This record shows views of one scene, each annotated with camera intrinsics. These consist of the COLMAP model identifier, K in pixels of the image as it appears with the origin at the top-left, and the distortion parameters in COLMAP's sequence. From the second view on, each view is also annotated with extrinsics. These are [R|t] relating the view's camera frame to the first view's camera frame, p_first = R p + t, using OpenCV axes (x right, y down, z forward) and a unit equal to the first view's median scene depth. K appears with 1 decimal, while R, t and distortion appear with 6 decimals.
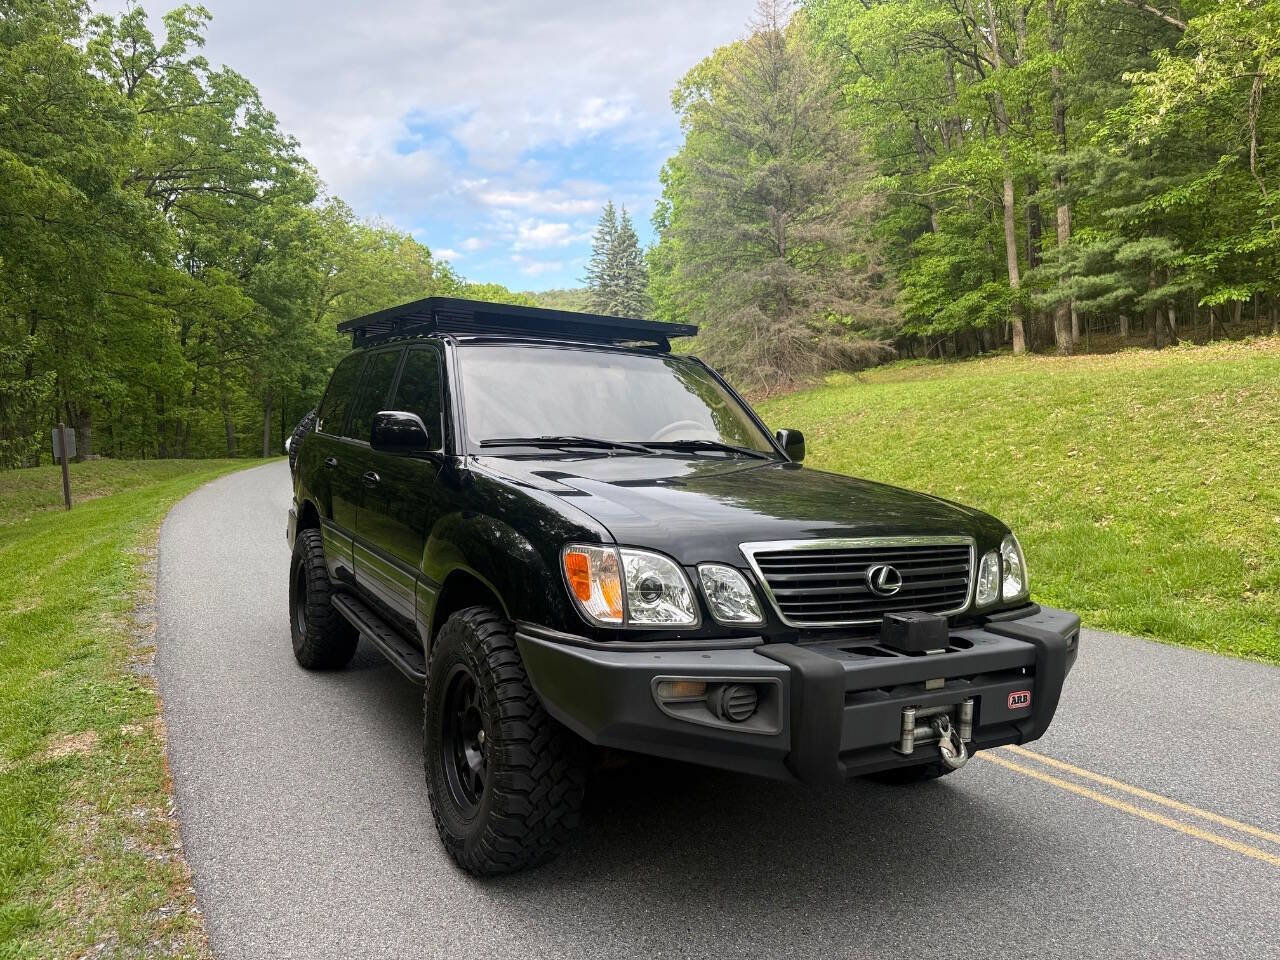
lens RADIAL K [[901.9, 0, 644.1], [0, 901.9, 509.7], [0, 0, 1]] dist [0.068544, -0.083861]
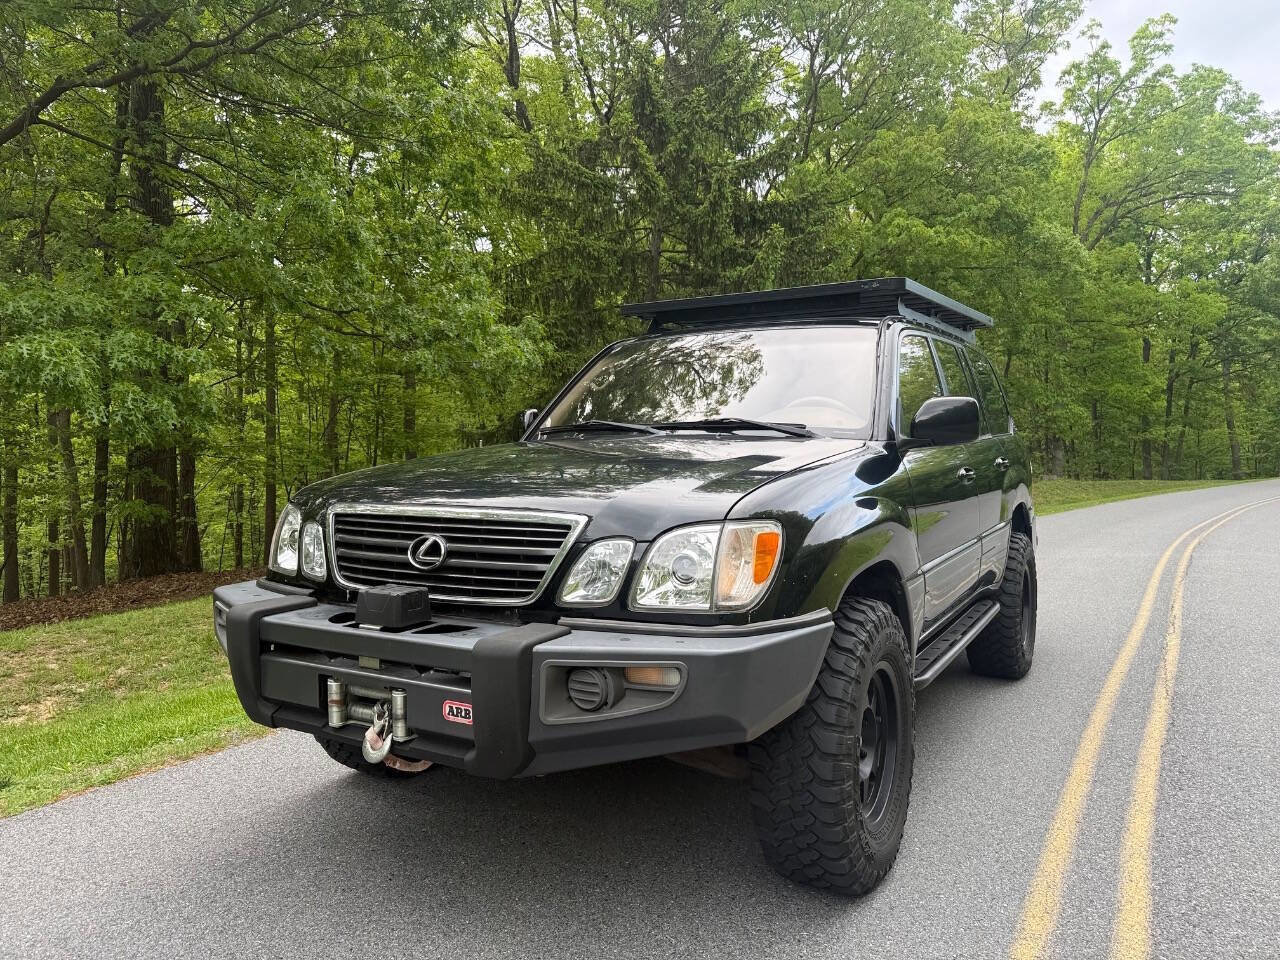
lens RADIAL K [[901.9, 0, 644.1], [0, 901.9, 509.7], [0, 0, 1]] dist [0.068544, -0.083861]
pose [[0.489573, 0.021472, -0.871698, 0.773094], [-0.045555, 0.998961, -0.000978, 0.017076], [0.870771, 0.040189, 0.490043, 0.491780]]
